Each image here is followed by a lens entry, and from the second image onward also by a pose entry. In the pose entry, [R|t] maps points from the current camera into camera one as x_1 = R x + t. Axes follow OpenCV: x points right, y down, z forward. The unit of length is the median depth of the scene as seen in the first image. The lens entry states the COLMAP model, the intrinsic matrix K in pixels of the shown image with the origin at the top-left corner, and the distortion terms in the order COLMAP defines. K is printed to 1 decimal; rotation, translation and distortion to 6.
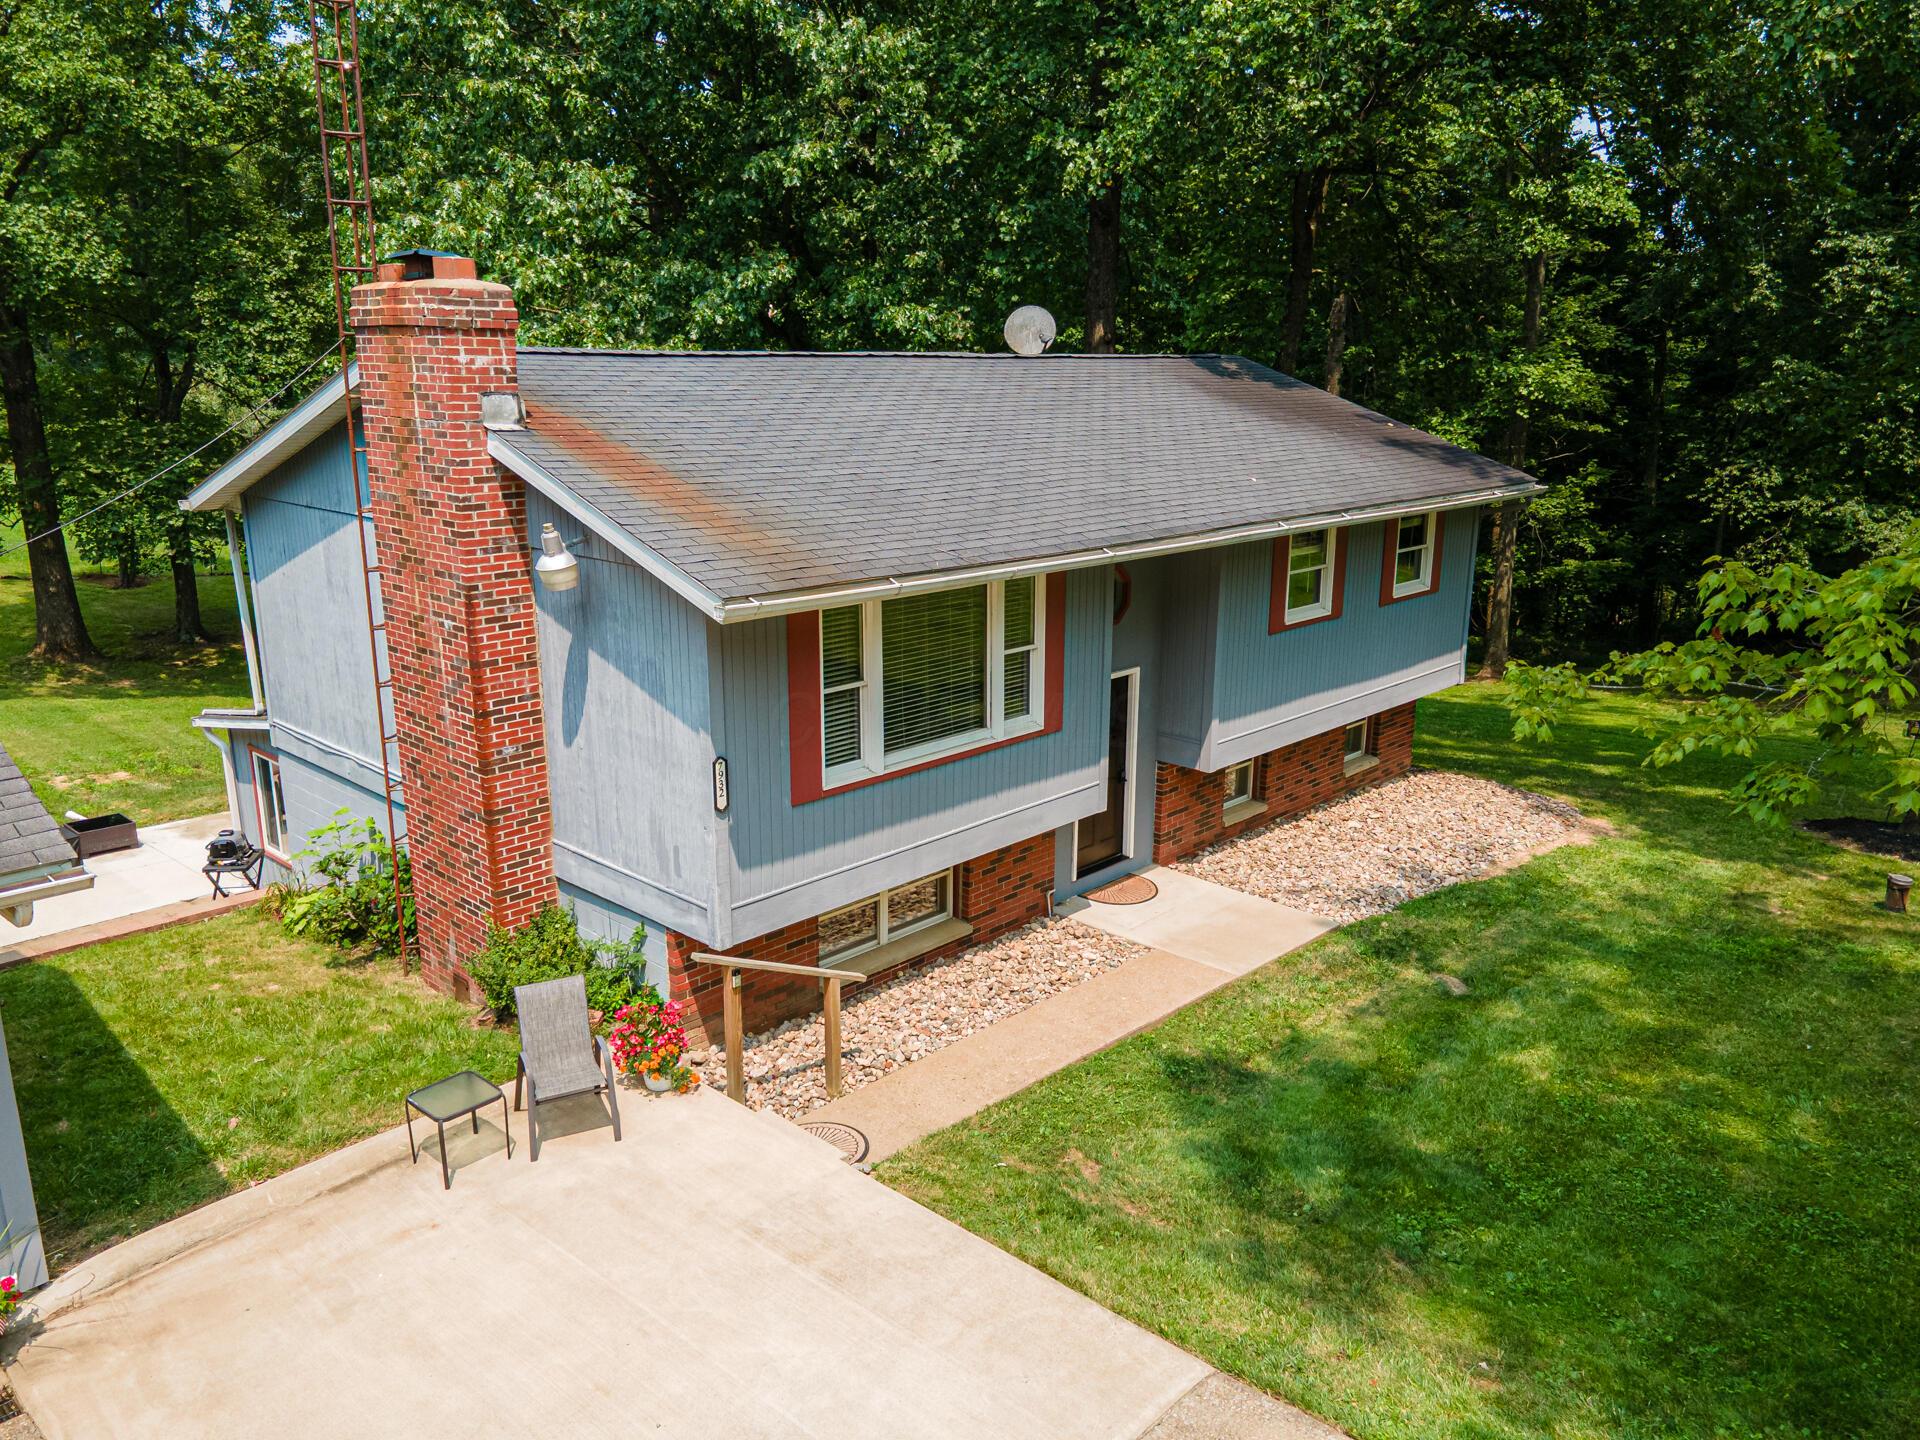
lens RADIAL K [[1336.8, 0, 971.7], [0, 1336.8, 725.0], [0, 0, 1]] dist [0.008272, 0.006587]
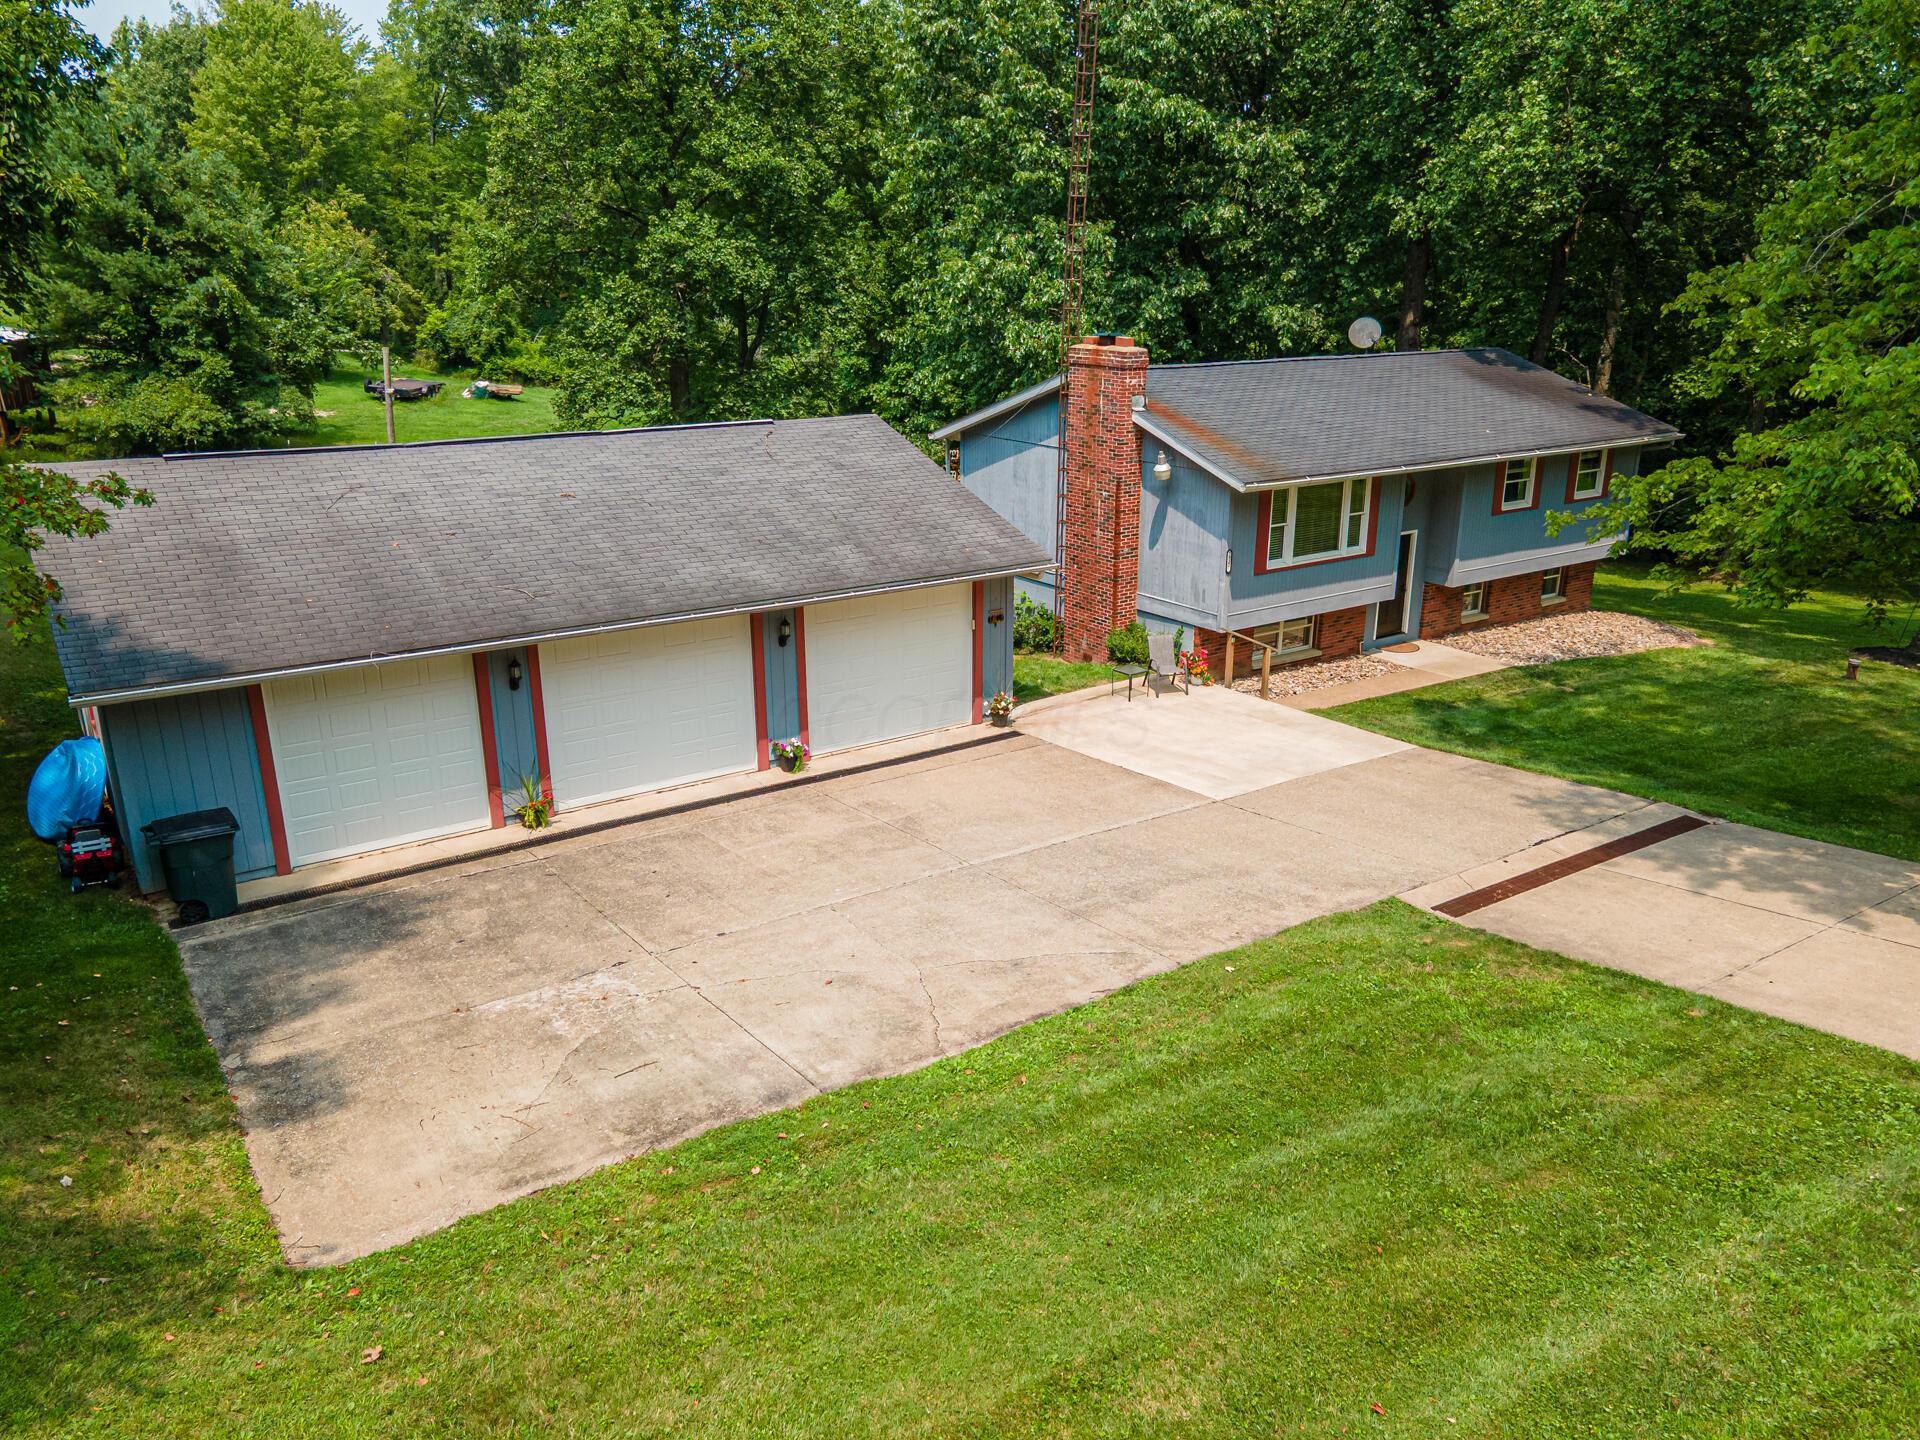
lens RADIAL K [[1336.8, 0, 971.7], [0, 1336.8, 725.0], [0, 0, 1]] dist [0.008272, 0.006587]
pose [[0.977714, 0.059995, -0.201187, -0.102194], [-0.047341, 0.996620, 0.067136, 0.146117], [0.204534, -0.056115, 0.977250, -1.086889]]
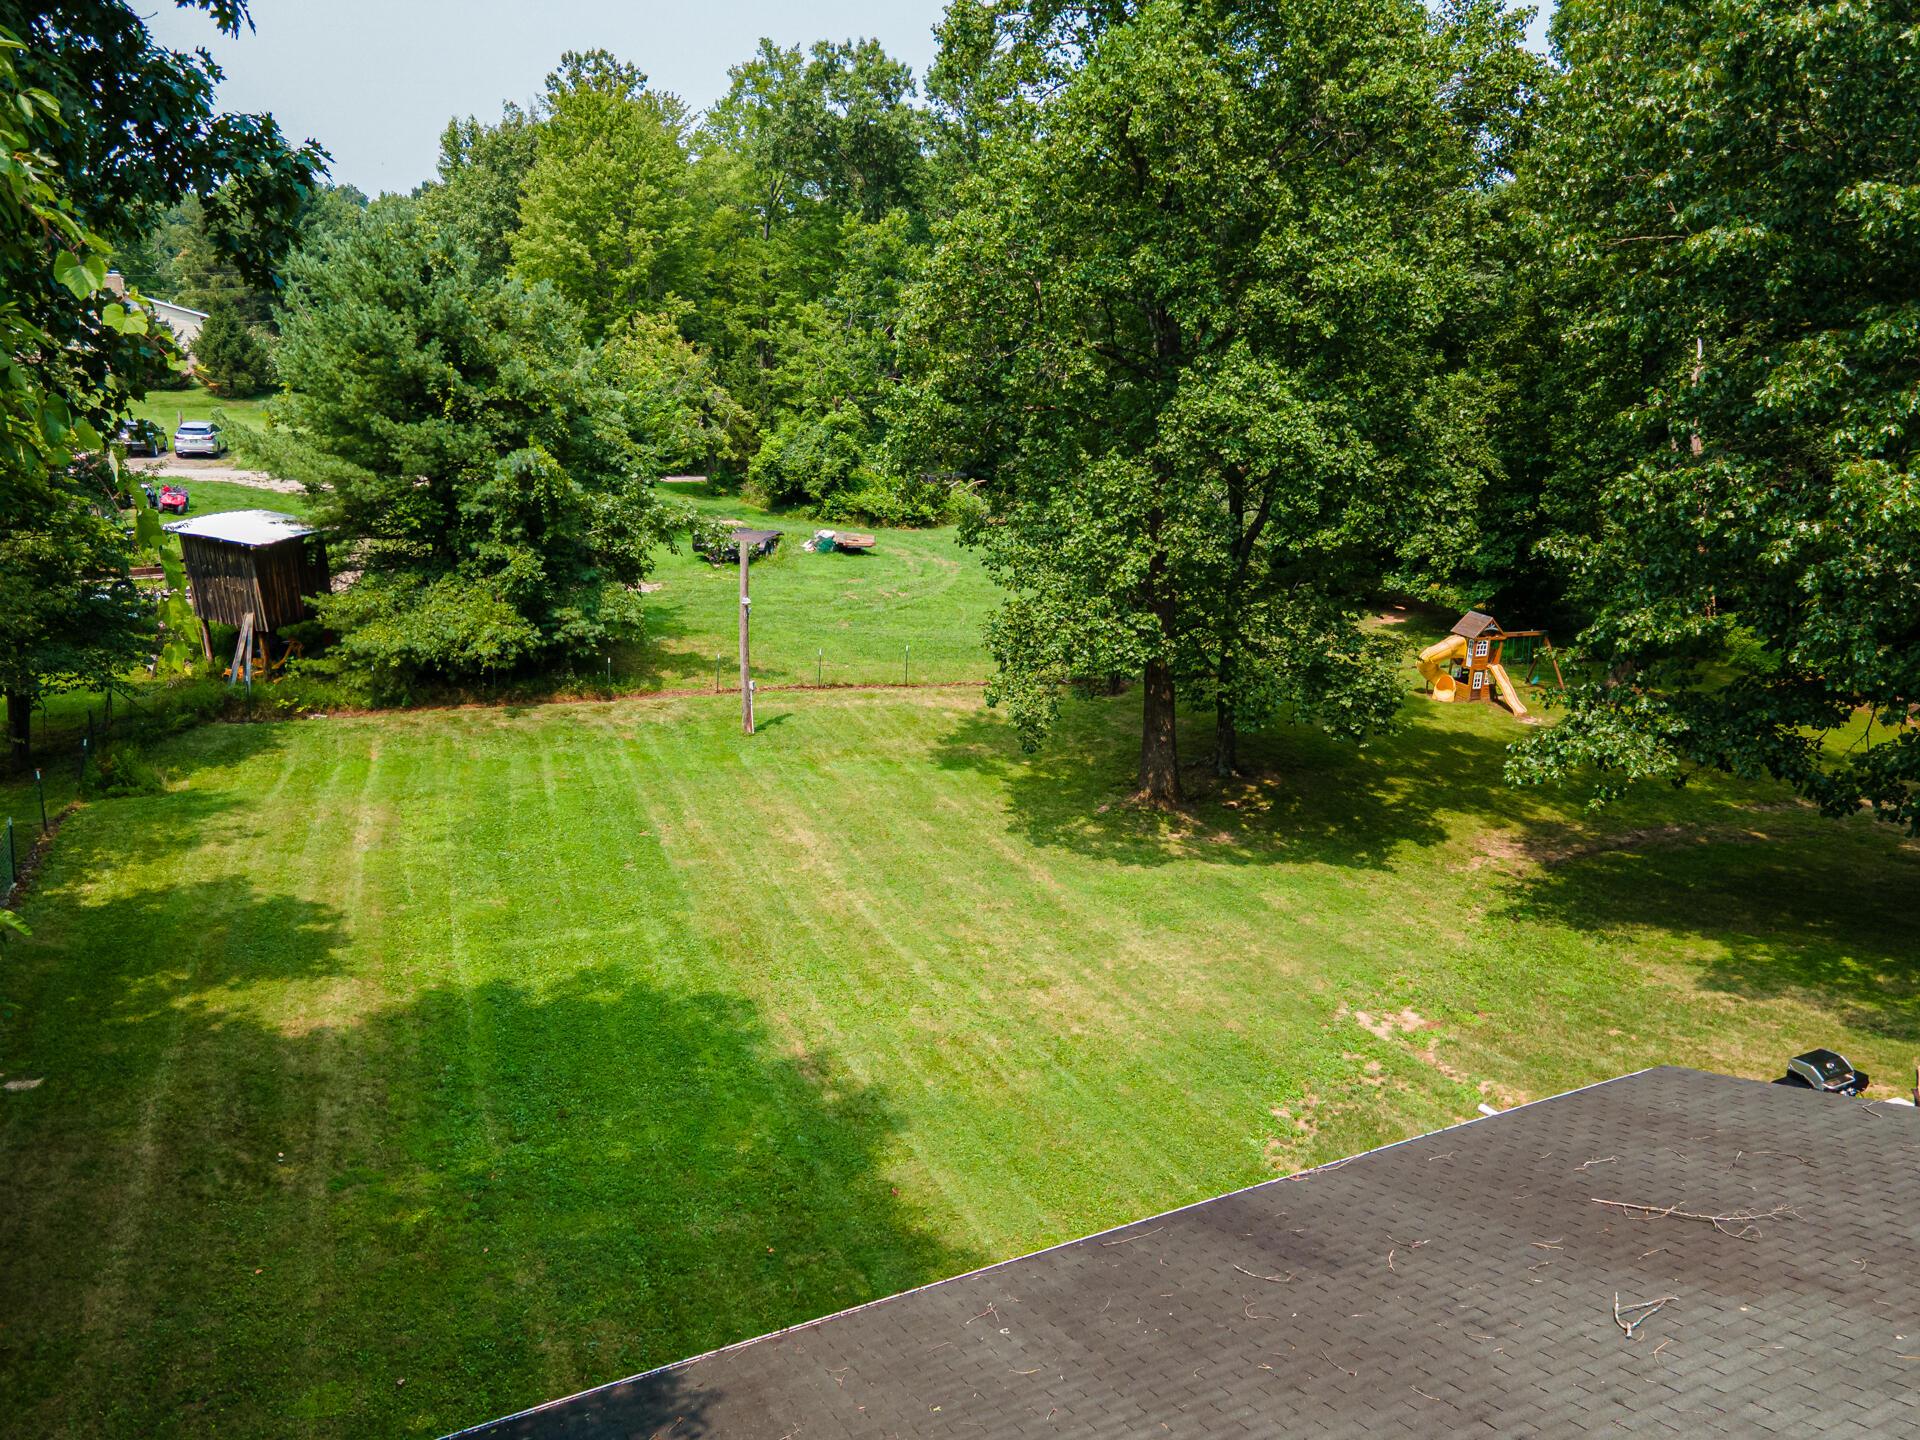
lens RADIAL K [[1393.7, 0, 960.0], [0, 1393.7, 720.0], [0, 0, 1]] dist [-0.102368, 0.339204]
pose [[0.915670, 0.074711, -0.394927, -1.009473], [-0.070770, 0.997190, 0.024561, -0.318425], [0.395653, 0.005459, 0.918384, -0.061061]]
